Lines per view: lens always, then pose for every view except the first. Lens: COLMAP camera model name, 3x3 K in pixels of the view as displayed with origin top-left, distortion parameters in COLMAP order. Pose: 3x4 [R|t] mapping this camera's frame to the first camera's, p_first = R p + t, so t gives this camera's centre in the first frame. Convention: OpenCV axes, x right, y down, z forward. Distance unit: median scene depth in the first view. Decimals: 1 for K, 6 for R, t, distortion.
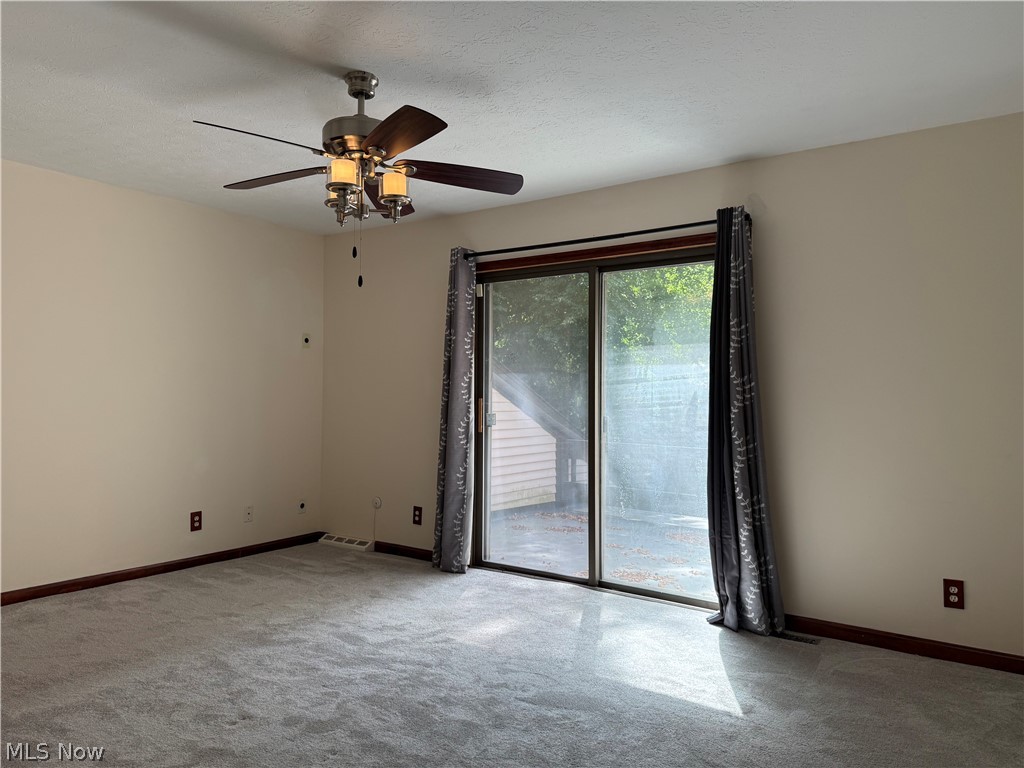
lens RADIAL K [[722.8, 0, 511.1], [0, 722.8, 373.2], [0, 0, 1]] dist [0.161484, -0.187041]
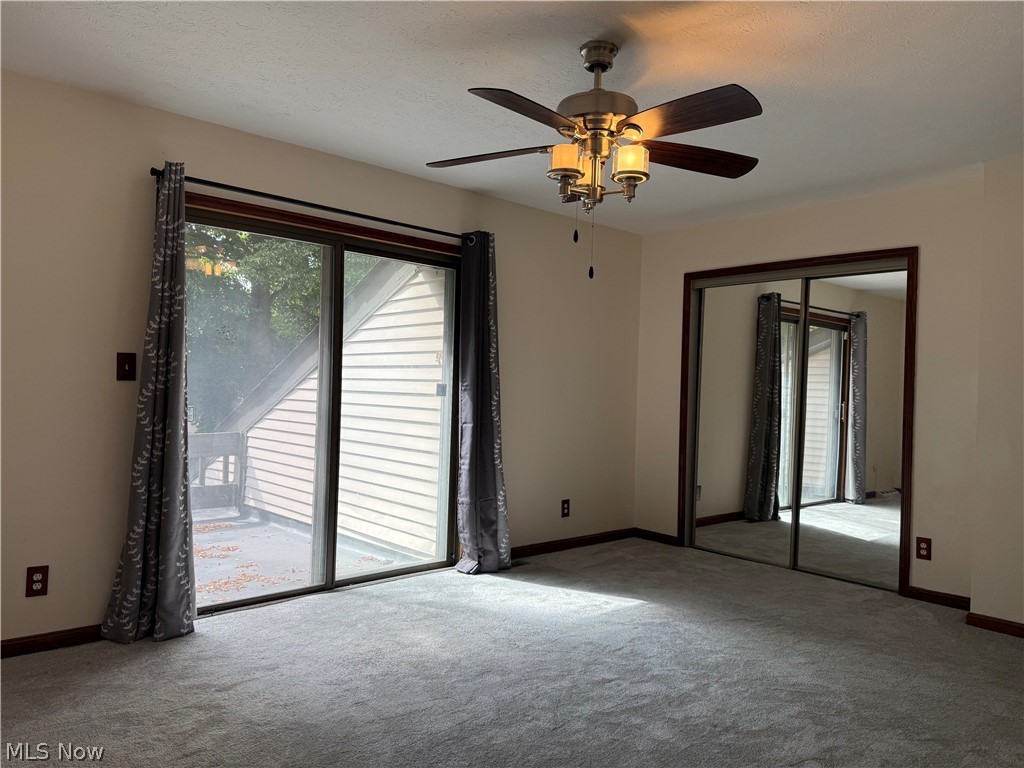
lens RADIAL K [[716.3, 0, 512.0], [0, 716.3, 384.0], [0, 0, 1]] dist [0.156429, -0.177522]
pose [[0.229523, -0.001750, 0.973302, -0.787849], [-0.057223, 0.998244, 0.015289, 0.004365], [-0.971620, -0.059205, 0.229020, 0.622005]]
